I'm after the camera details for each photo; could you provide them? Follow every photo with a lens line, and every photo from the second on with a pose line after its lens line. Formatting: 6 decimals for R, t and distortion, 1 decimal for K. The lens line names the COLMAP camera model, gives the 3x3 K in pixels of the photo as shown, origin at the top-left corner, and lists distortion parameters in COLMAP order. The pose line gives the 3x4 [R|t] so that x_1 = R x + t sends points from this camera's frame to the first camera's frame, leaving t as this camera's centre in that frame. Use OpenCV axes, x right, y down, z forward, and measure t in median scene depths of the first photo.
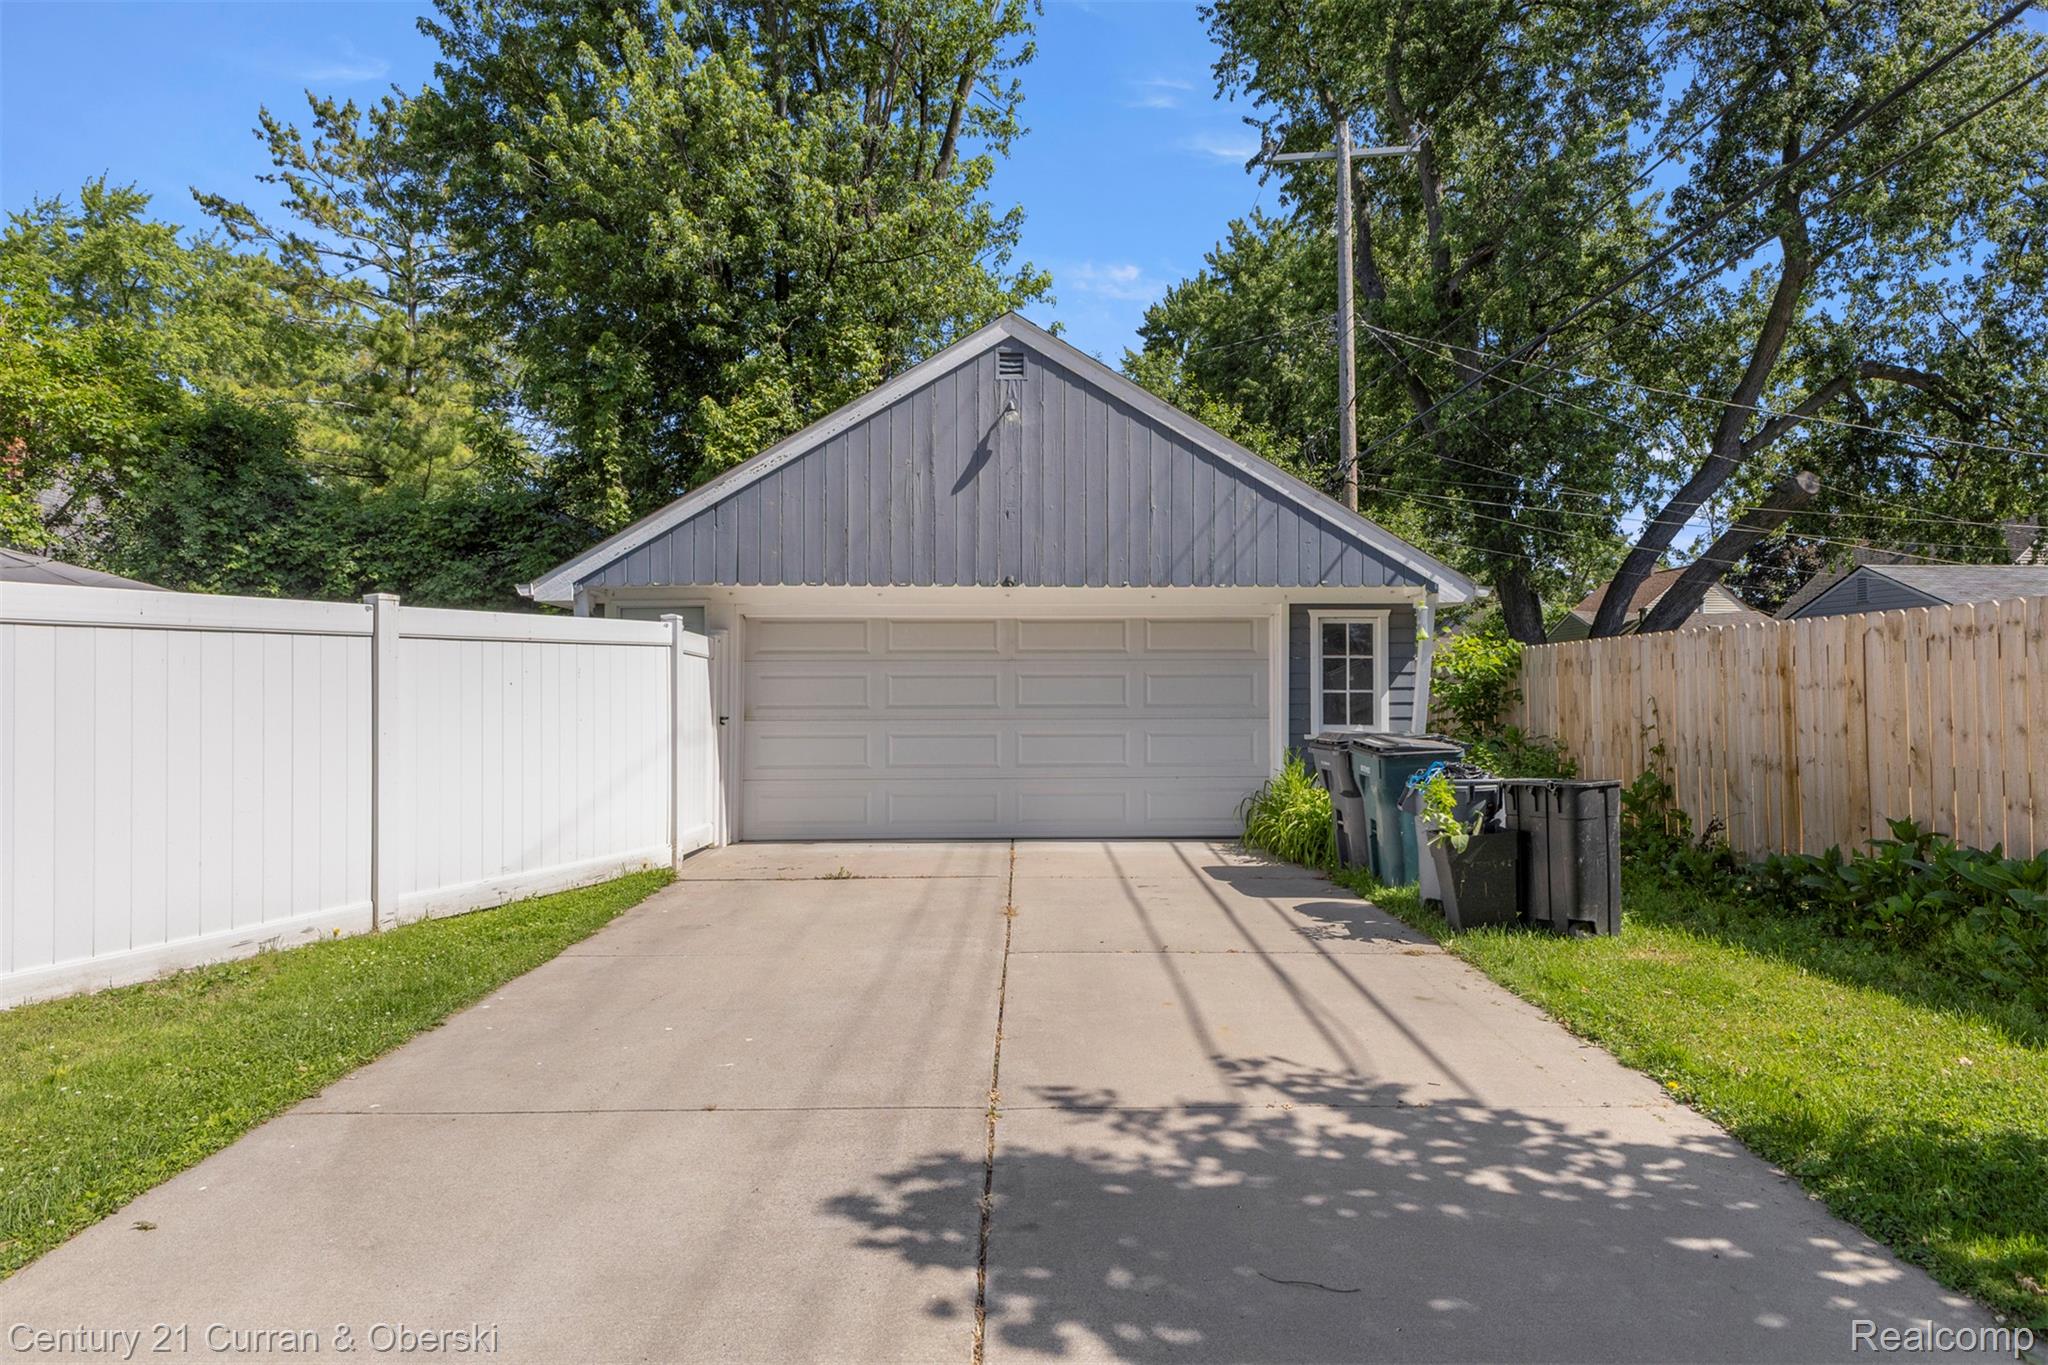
lens RADIAL K [[1151.1, 0, 1024.0], [0, 1151.1, 682.5], [0, 0, 1]] dist [-0.000710, -0.001429]
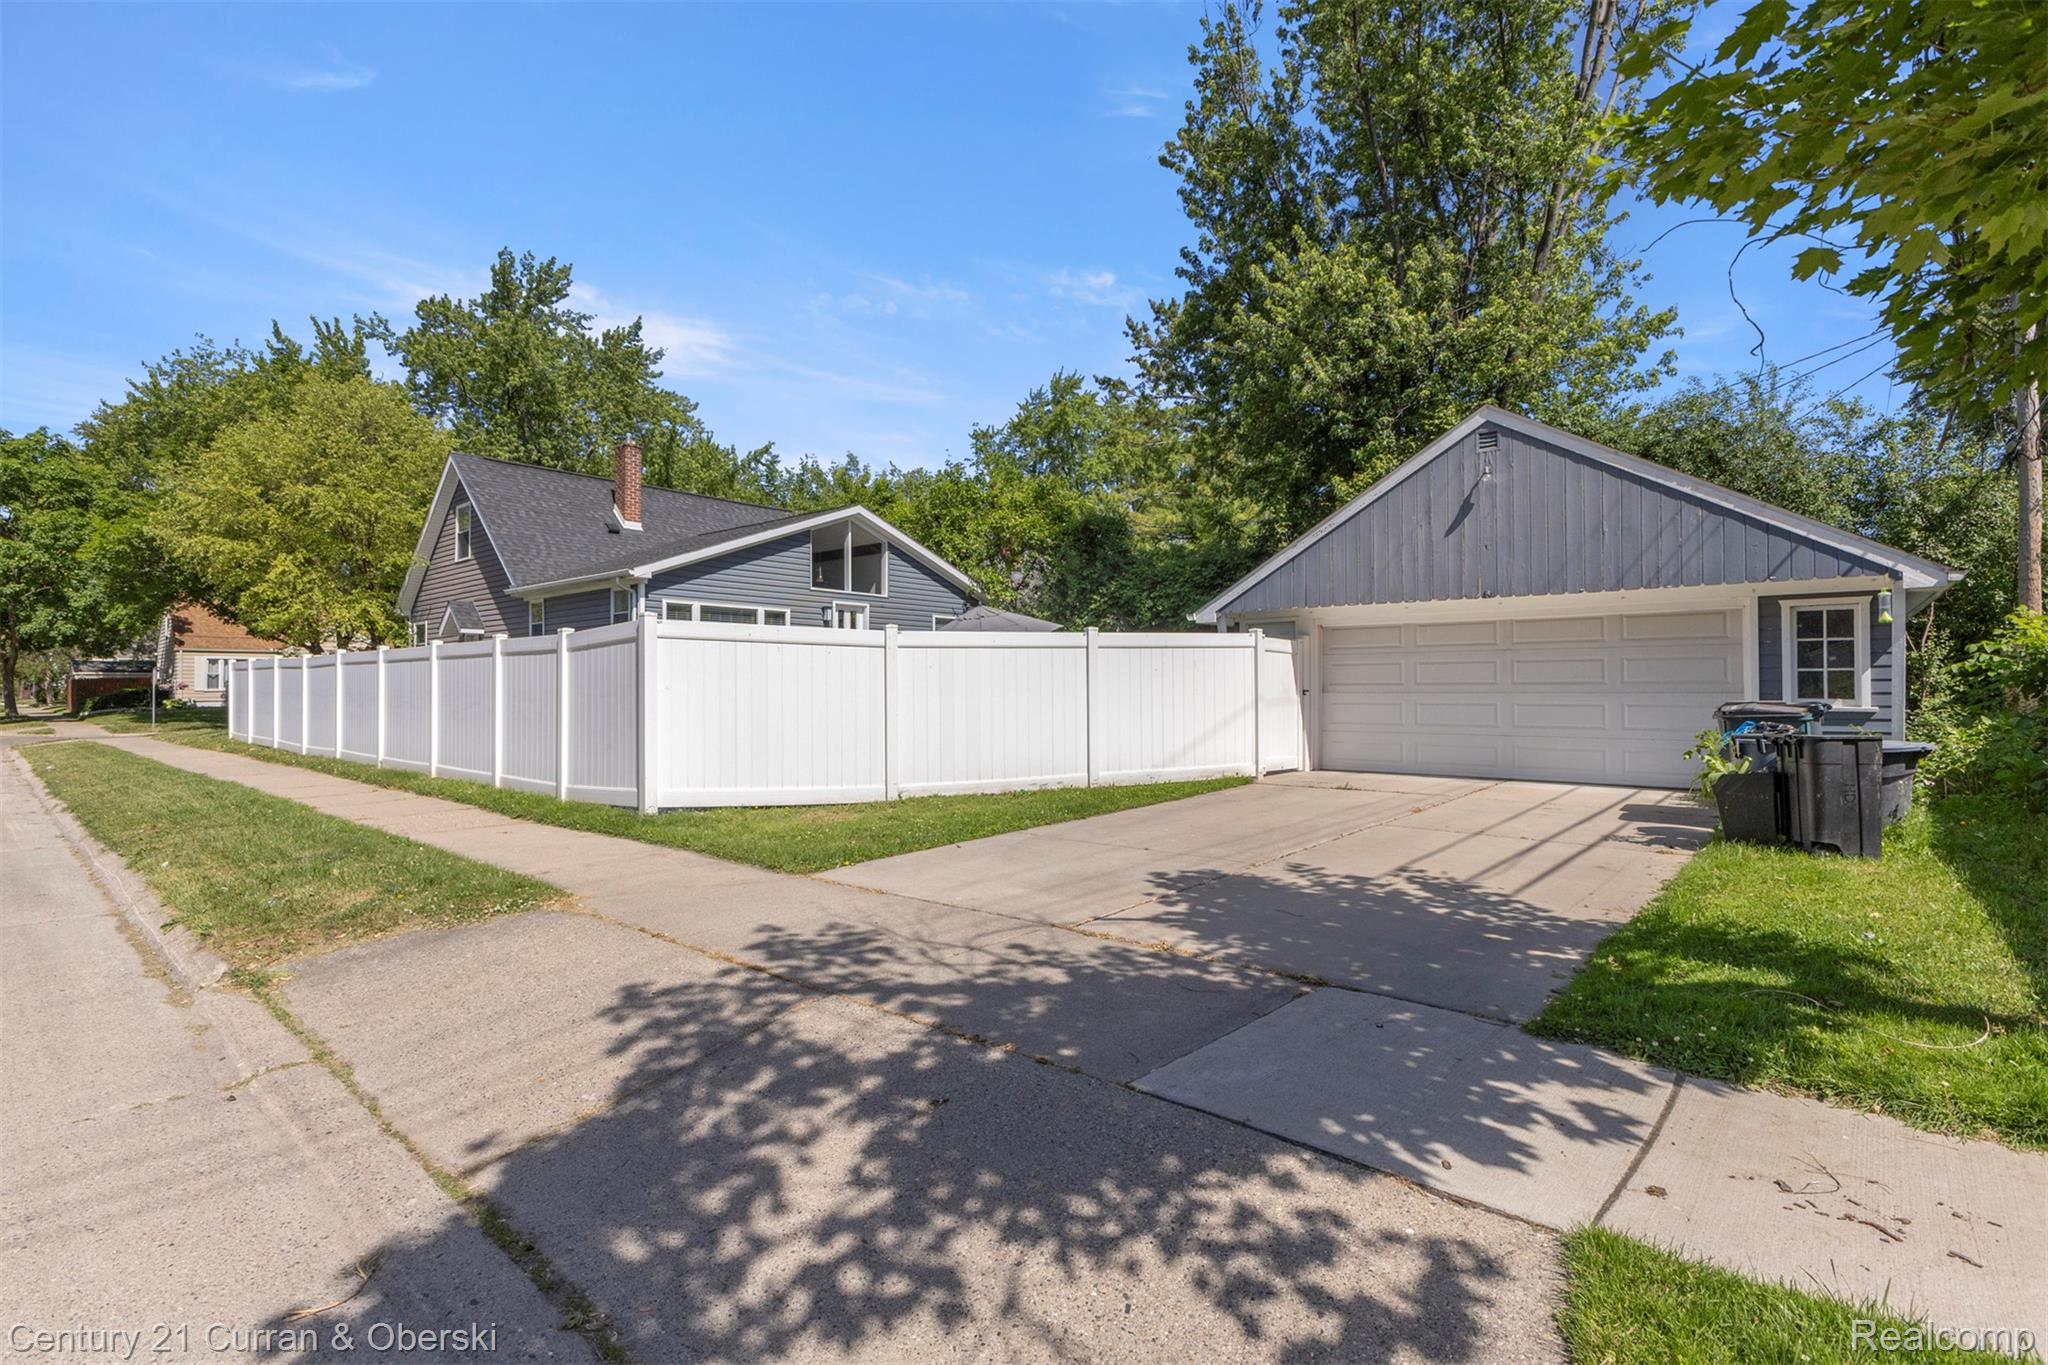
lens RADIAL K [[938.0, 0, 1024.0], [0, 938.0, 682.5], [0, 0, 1]] dist [-0.030978, 0.000091]
pose [[0.741975, -0.003258, -0.670419, 0.300649], [0.009875, 0.999933, 0.006070, 0.007207], [0.670354, -0.011124, 0.741958, -0.210690]]
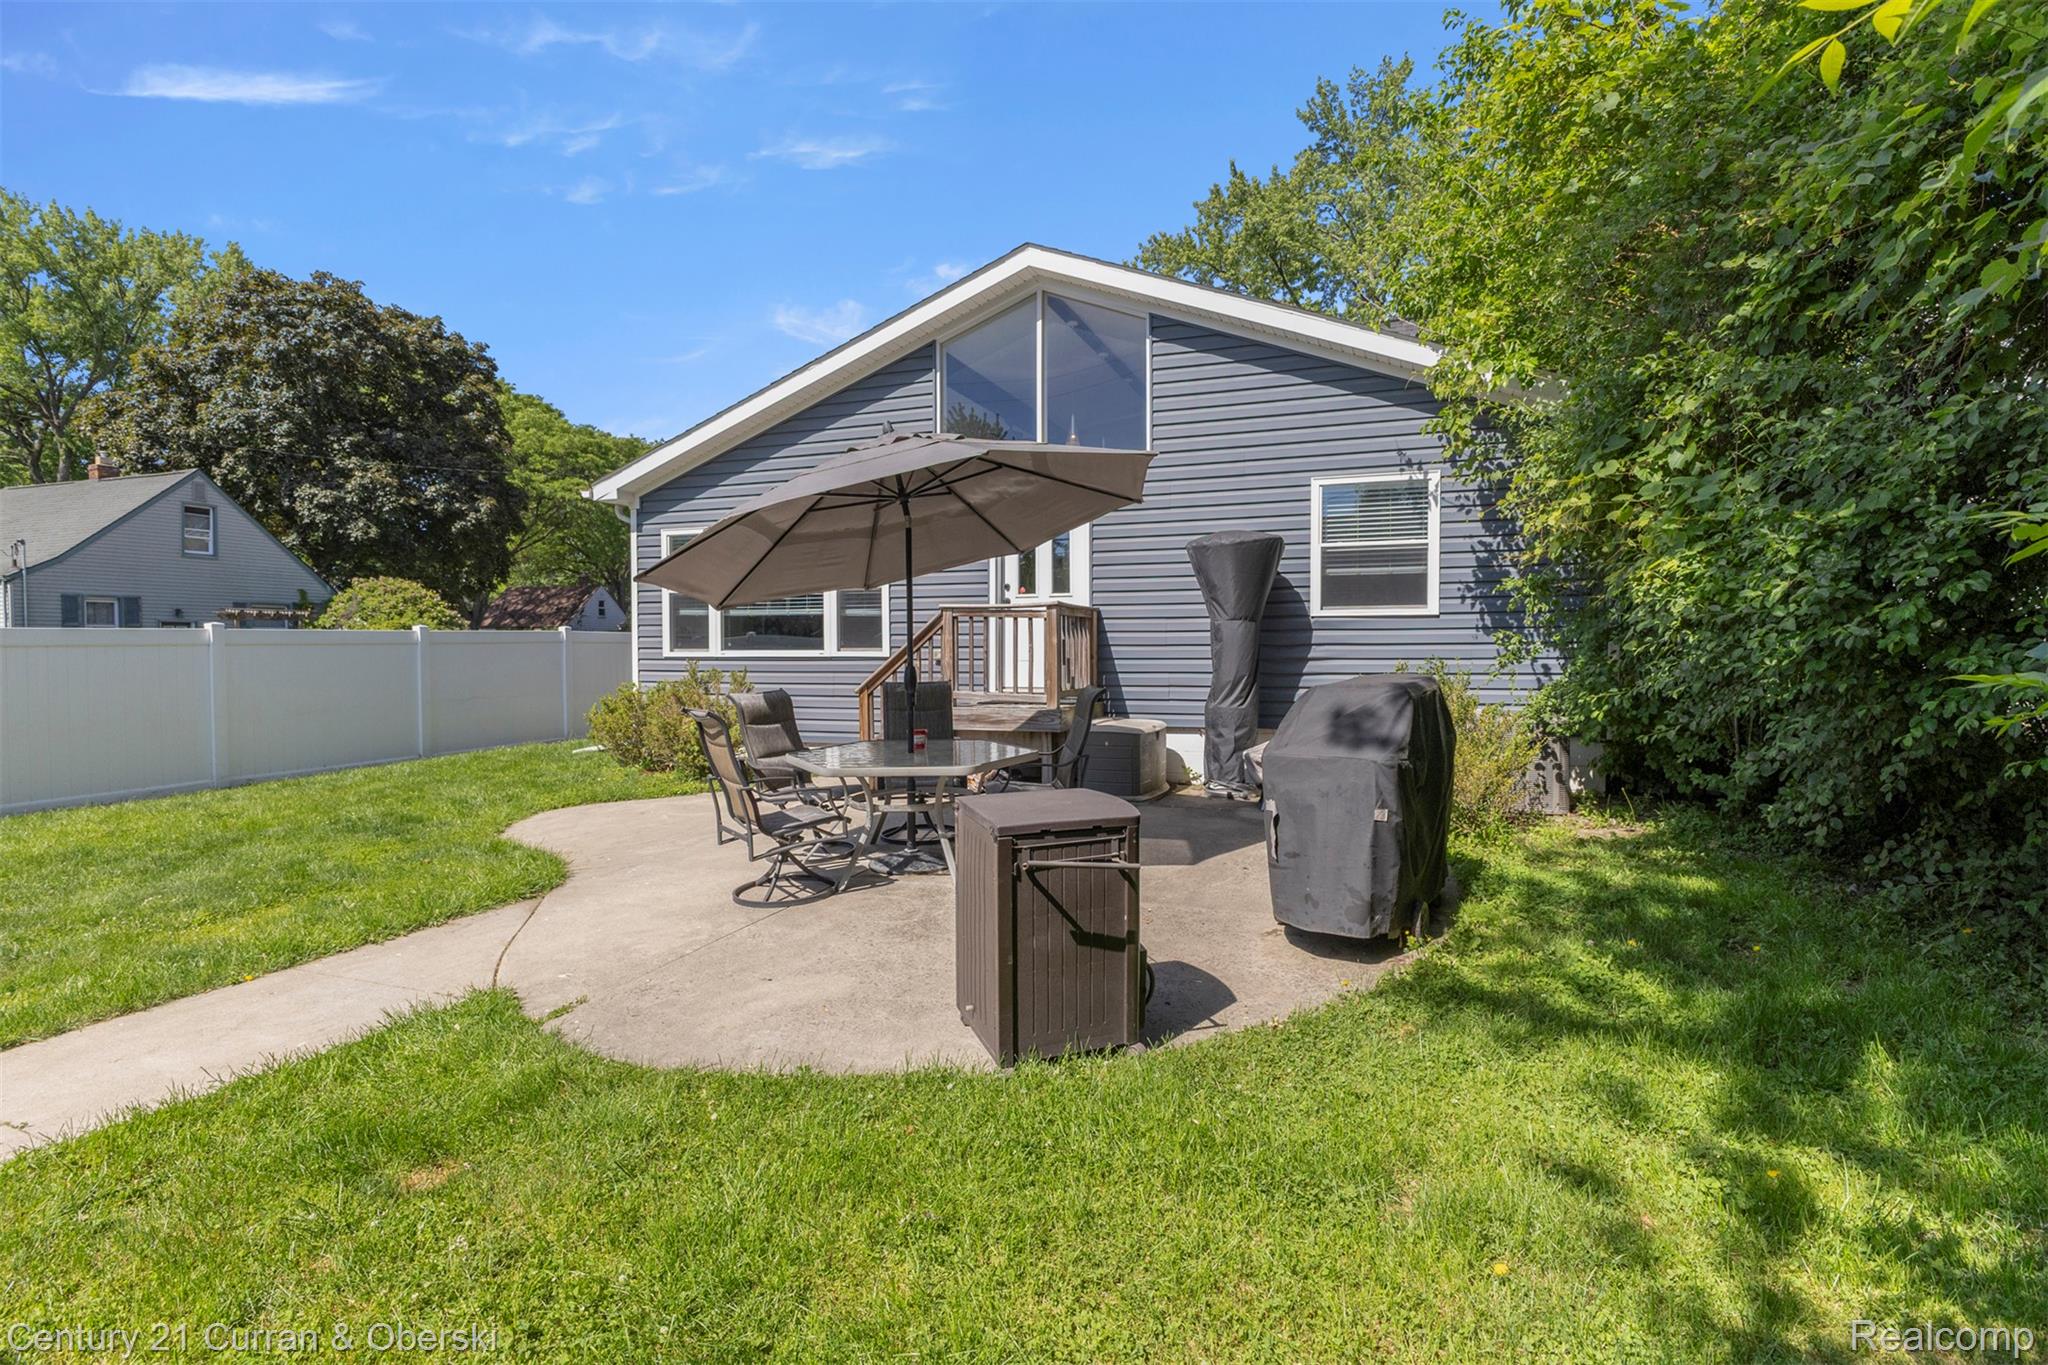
lens RADIAL K [[938.0, 0, 1024.0], [0, 938.0, 682.5], [0, 0, 1]] dist [-0.030978, 0.000091]
pose [[-0.353035, 0.066274, -0.933260, -0.490537], [0.034046, 0.997737, 0.057974, -0.019700], [0.934990, -0.011307, -0.354493, 1.333951]]
